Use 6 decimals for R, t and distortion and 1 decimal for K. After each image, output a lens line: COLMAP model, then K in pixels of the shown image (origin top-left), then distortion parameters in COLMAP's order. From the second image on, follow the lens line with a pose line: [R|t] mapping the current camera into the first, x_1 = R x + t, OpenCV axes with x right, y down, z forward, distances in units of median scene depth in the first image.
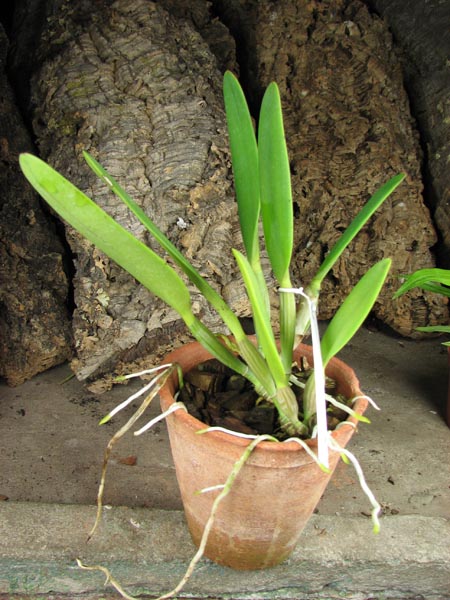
lens RADIAL K [[637.0, 0, 201.5], [0, 637.0, 291.7], [0, 0, 1]] dist [-0.131017, 0.000000]
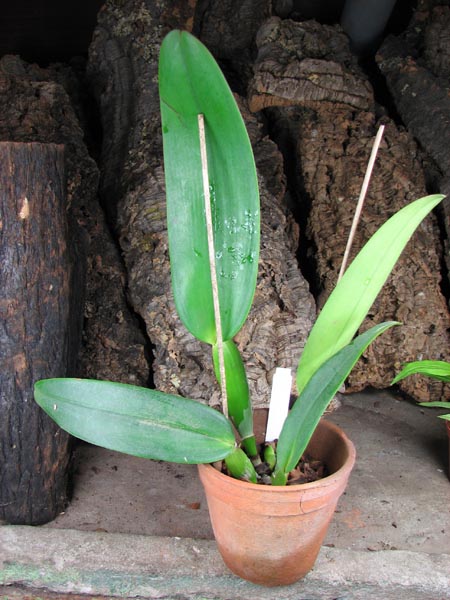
lens RADIAL K [[637.0, 0, 202.6], [0, 637.0, 294.0], [0, 0, 1]] dist [-0.131017, 0.000000]
pose [[0.992930, -0.017192, -0.117453, 0.051629], [0.008967, 0.997493, -0.070199, -0.067921], [0.118365, 0.068649, 0.990594, -0.272504]]
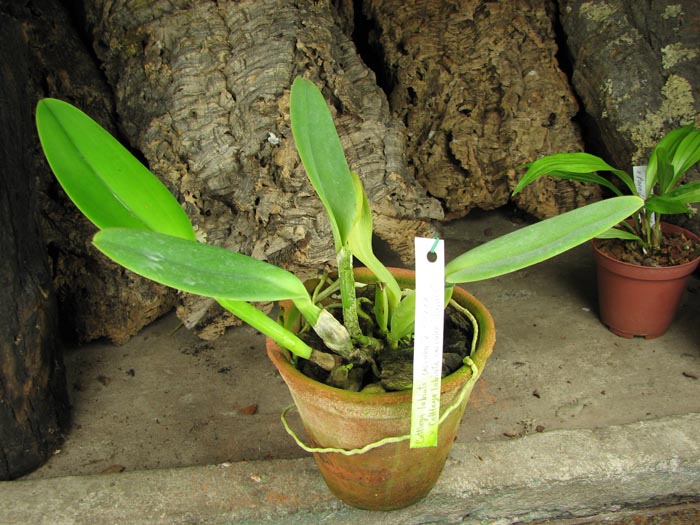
lens RADIAL K [[743.1, 0, 336.6], [0, 743.1, 281.6], [0, 0, 1]] dist [-0.131017, 0.000000]
pose [[0.989378, -0.139234, -0.041780, 0.063568], [0.143514, 0.981298, 0.128290, -0.028696], [0.023136, -0.132923, 0.990856, -0.038055]]
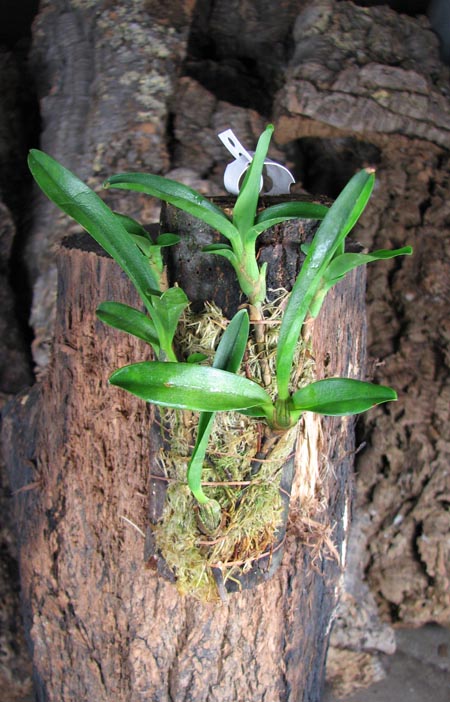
lens RADIAL K [[784.2, 0, 208.2], [0, 784.2, 357.5], [0, 0, 1]] dist [-0.129540, 0.000000]
pose [[0.990345, 0.060568, -0.124693, 0.060916], [-0.069028, 0.995515, -0.064686, -0.215649], [0.120216, 0.072669, 0.990084, 0.091959]]
